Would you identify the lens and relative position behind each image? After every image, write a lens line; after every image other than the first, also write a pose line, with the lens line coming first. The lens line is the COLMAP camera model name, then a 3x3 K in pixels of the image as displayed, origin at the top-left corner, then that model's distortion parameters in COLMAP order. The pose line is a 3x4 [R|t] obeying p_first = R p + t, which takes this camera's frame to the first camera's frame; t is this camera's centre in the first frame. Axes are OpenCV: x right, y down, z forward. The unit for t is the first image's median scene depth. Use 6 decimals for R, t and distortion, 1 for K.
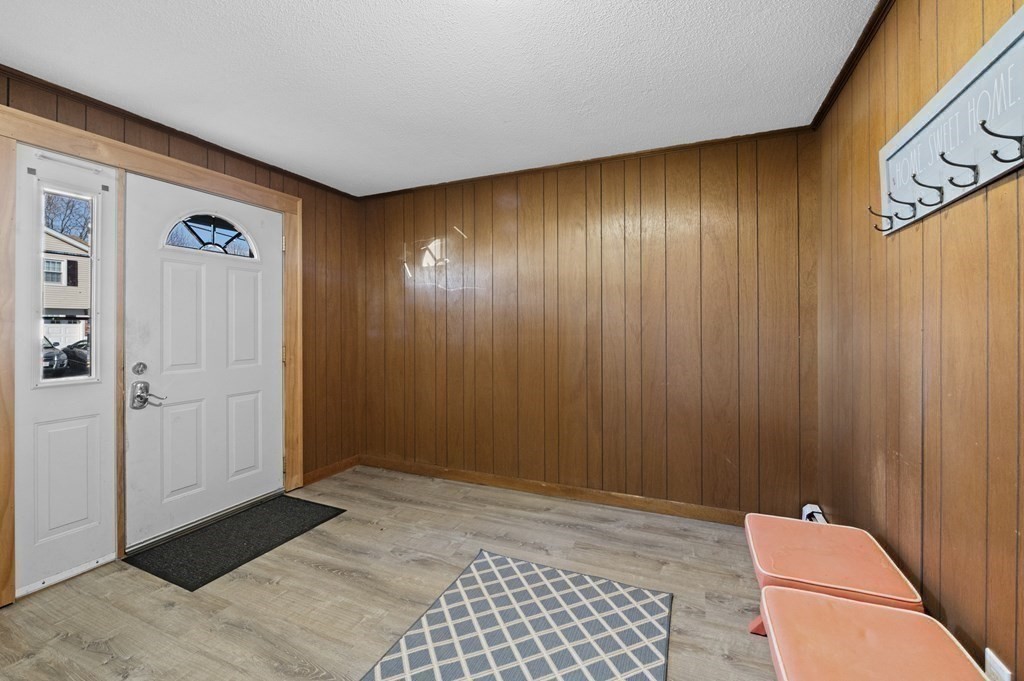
lens RADIAL K [[435.2, 0, 516.5], [0, 435.2, 331.0], [0, 0, 1]] dist [0.003977, -0.000545]
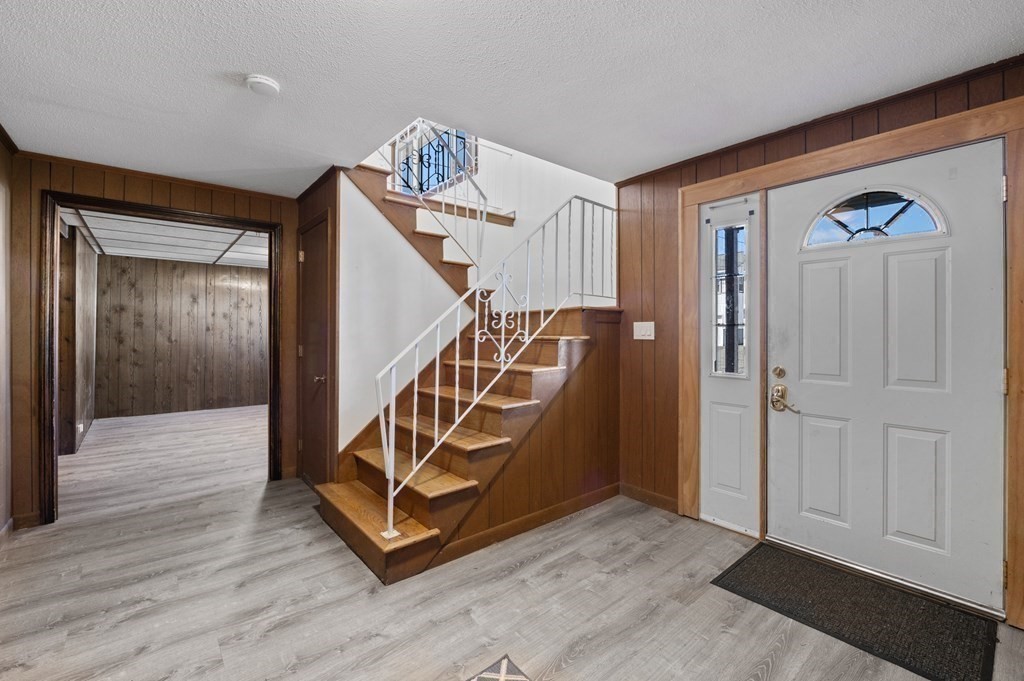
lens RADIAL K [[435.2, 0, 510.9], [0, 435.2, 335.9], [0, 0, 1]] dist [0.003977, -0.000545]
pose [[-0.447891, 0.007096, -0.894060, 0.376100], [-0.012946, 0.999812, 0.014421, -0.008614], [0.893994, 0.018034, -0.447715, 0.938720]]
